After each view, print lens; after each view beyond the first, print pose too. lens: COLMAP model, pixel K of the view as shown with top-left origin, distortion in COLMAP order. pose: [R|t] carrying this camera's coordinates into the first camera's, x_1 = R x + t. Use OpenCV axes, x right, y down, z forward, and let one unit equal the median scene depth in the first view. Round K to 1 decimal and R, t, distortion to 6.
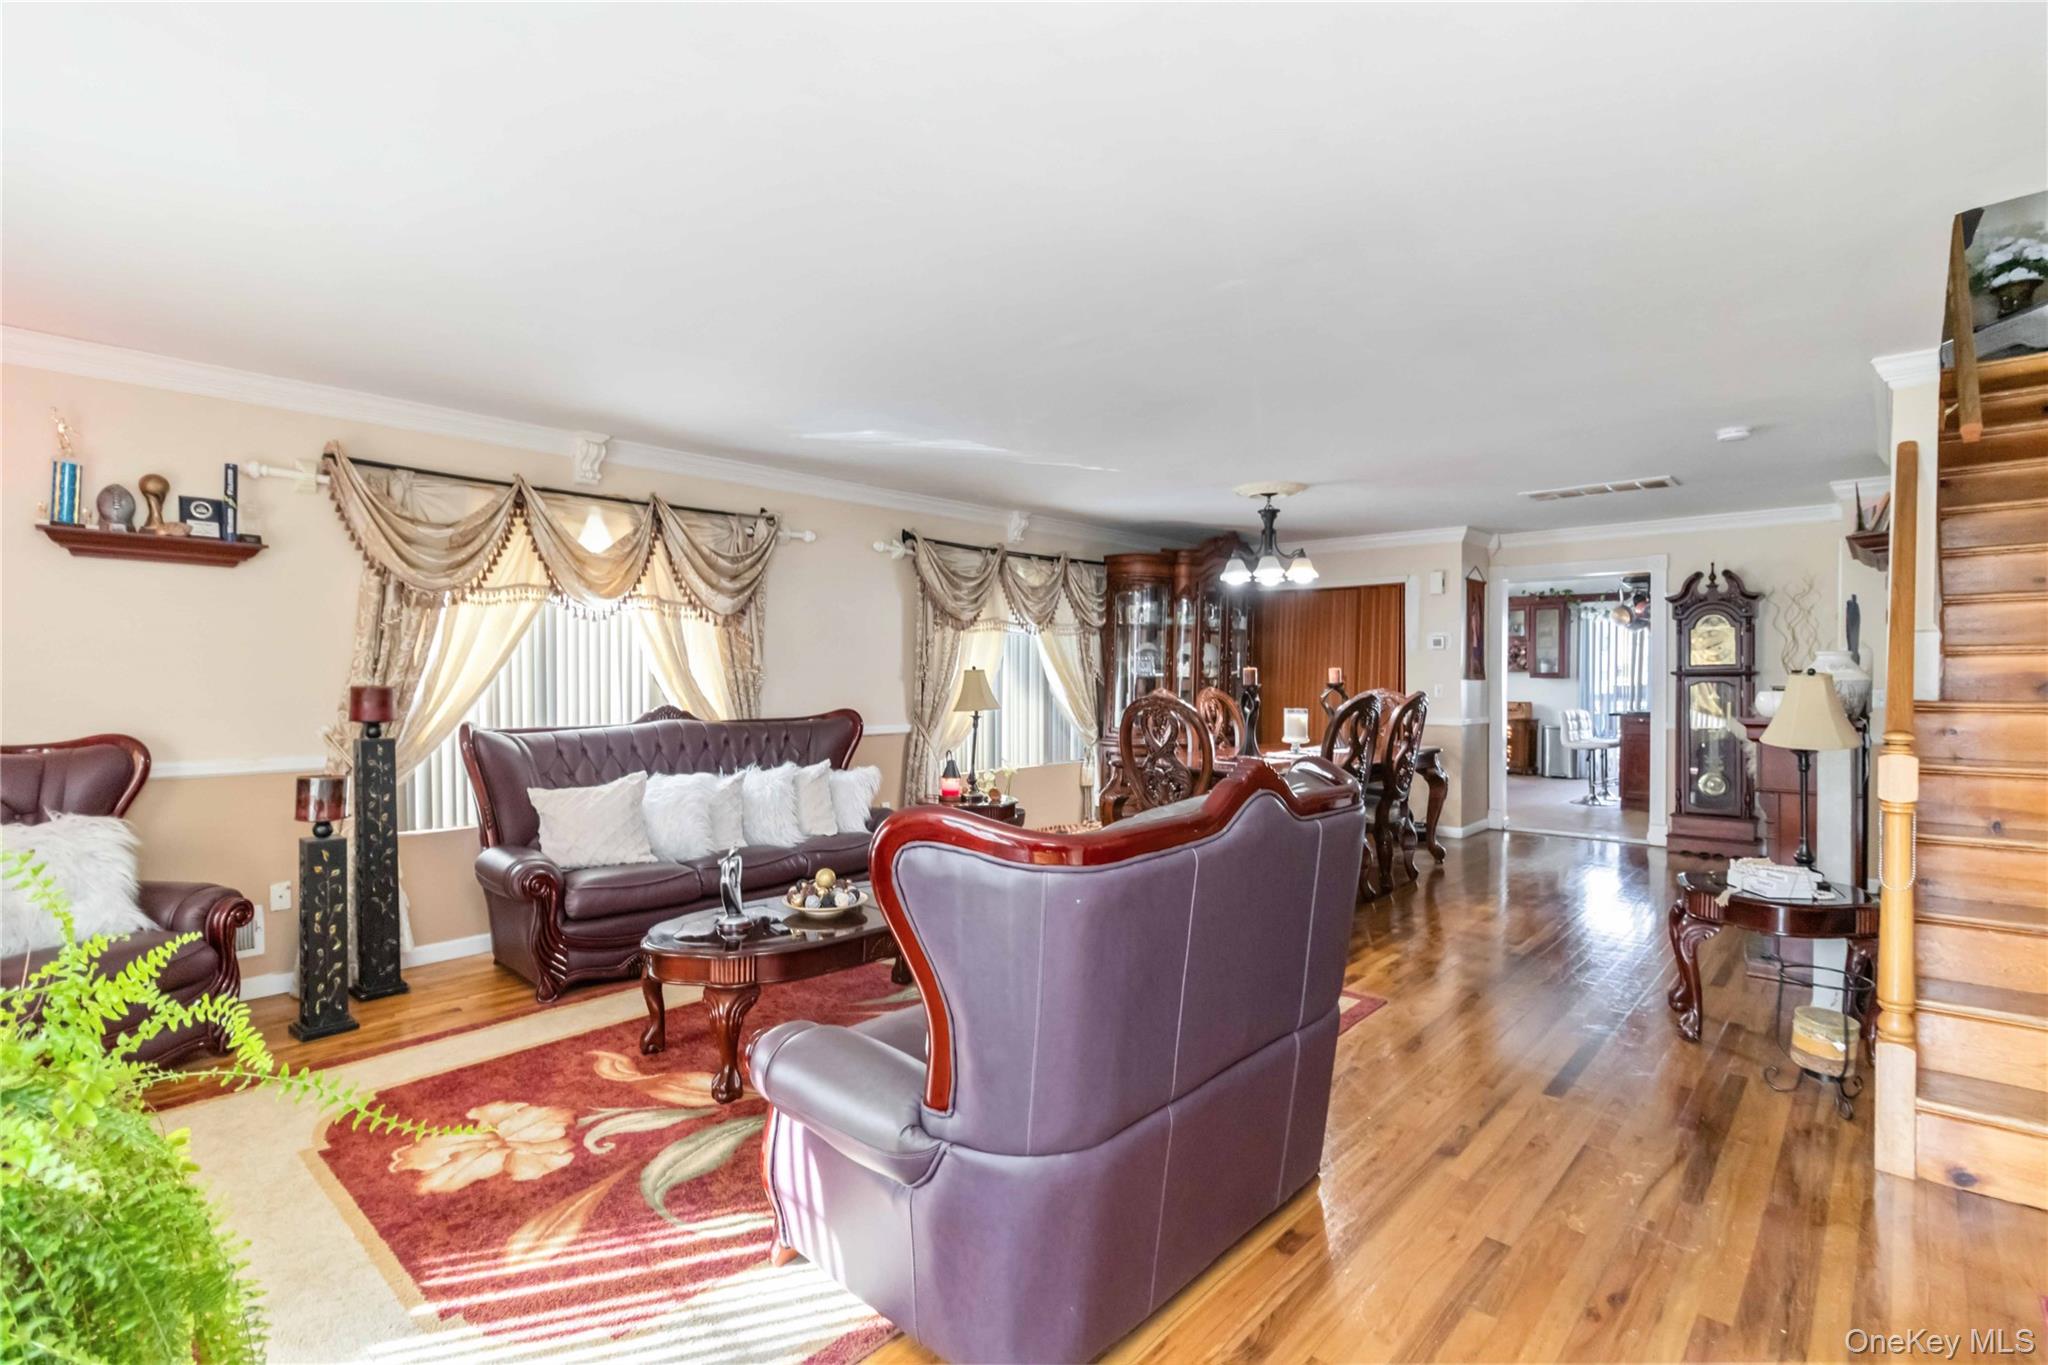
lens RADIAL K [[967.2, 0, 1042.8], [0, 967.2, 678.0], [0, 0, 1]] dist [0.000616, -0.000434]
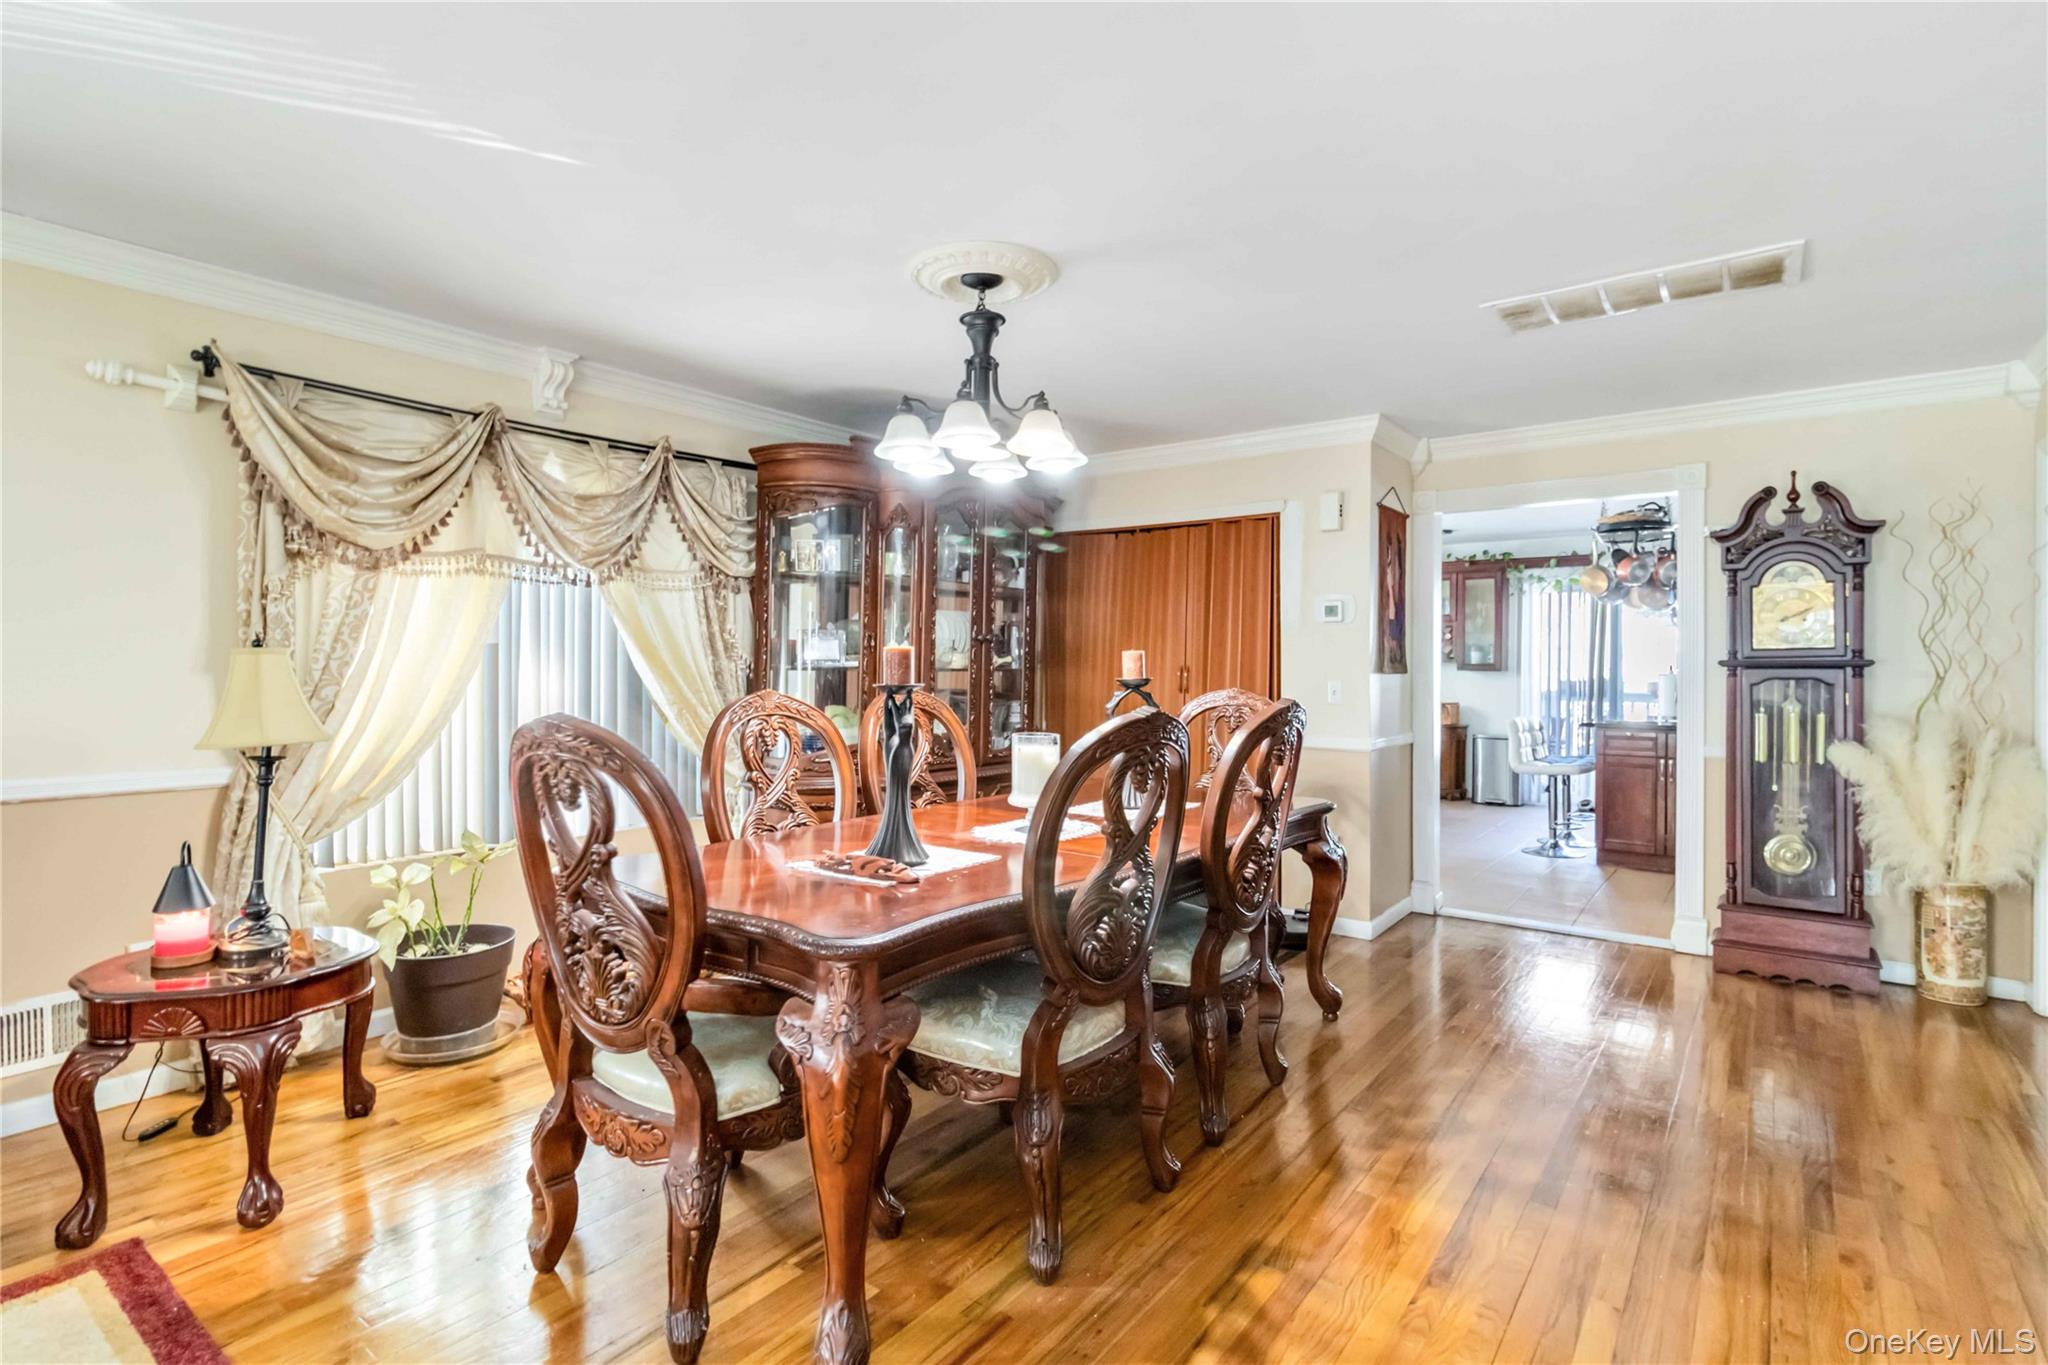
lens RADIAL K [[978.7, 0, 1040.7], [0, 978.7, 667.7], [0, 0, 1]] dist [0.004019, 0.000196]
pose [[0.996175, 0.002208, 0.087354, 0.184321], [-0.002004, 0.999995, -0.002423, 0.000347], [-0.087359, 0.002239, 0.996174, 0.432595]]
